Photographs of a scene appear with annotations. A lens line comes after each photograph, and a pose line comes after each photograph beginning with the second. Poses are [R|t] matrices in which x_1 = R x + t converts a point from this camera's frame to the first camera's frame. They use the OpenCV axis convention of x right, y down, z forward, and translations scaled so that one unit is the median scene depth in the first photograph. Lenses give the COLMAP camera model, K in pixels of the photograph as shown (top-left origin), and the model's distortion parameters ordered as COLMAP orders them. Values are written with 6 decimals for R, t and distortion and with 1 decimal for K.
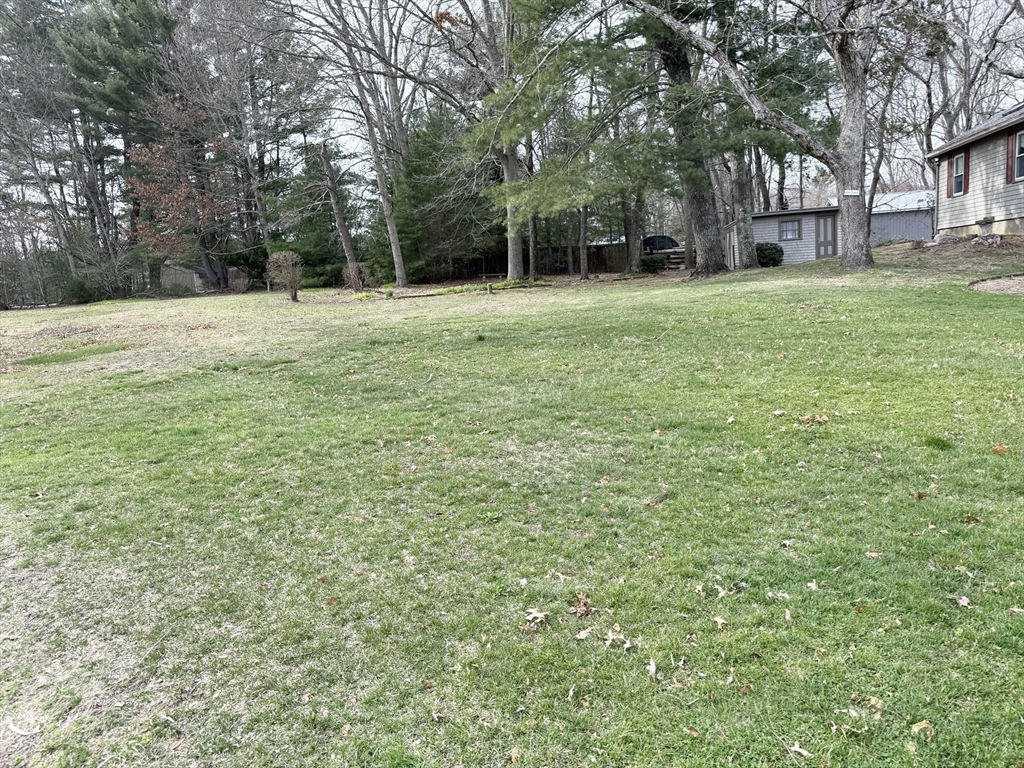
lens RADIAL K [[718.3, 0, 512.0], [0, 718.3, 383.9], [0, 0, 1]] dist [0.002195, 0.000133]
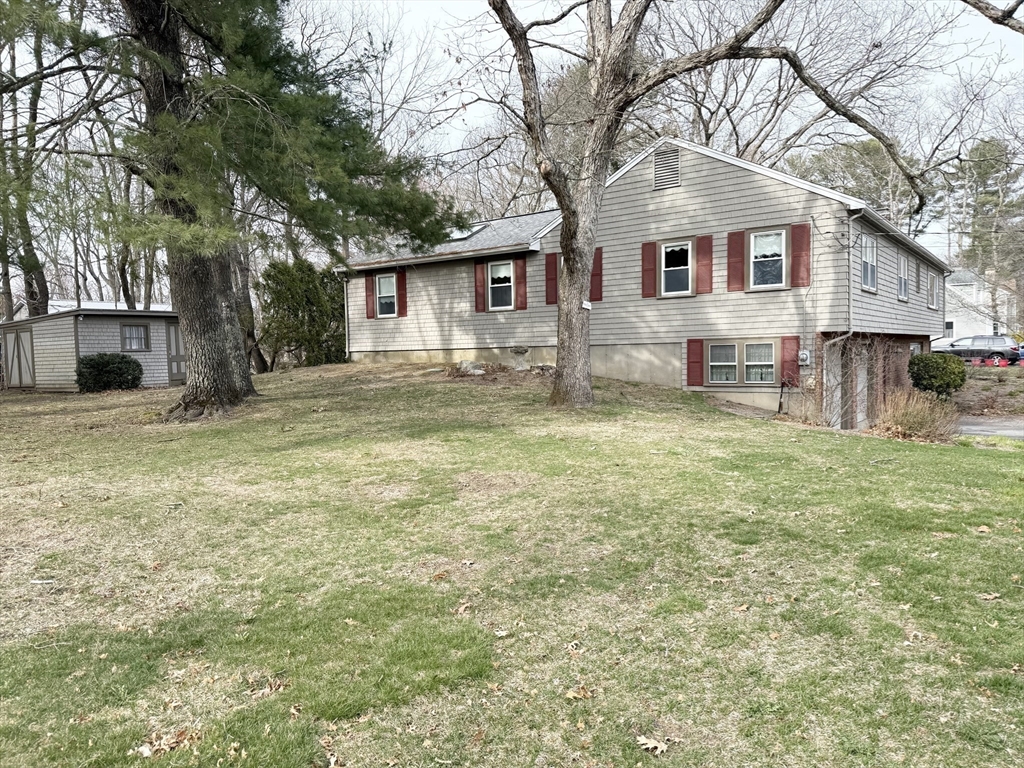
lens RADIAL K [[718.3, 0, 512.4], [0, 718.3, 385.3], [0, 0, 1]] dist [0.002195, 0.000133]
pose [[0.423943, 0.016356, 0.905541, -0.146644], [0.123325, 0.989482, -0.075609, -0.089877], [-0.897253, 0.143730, 0.417467, 0.503244]]
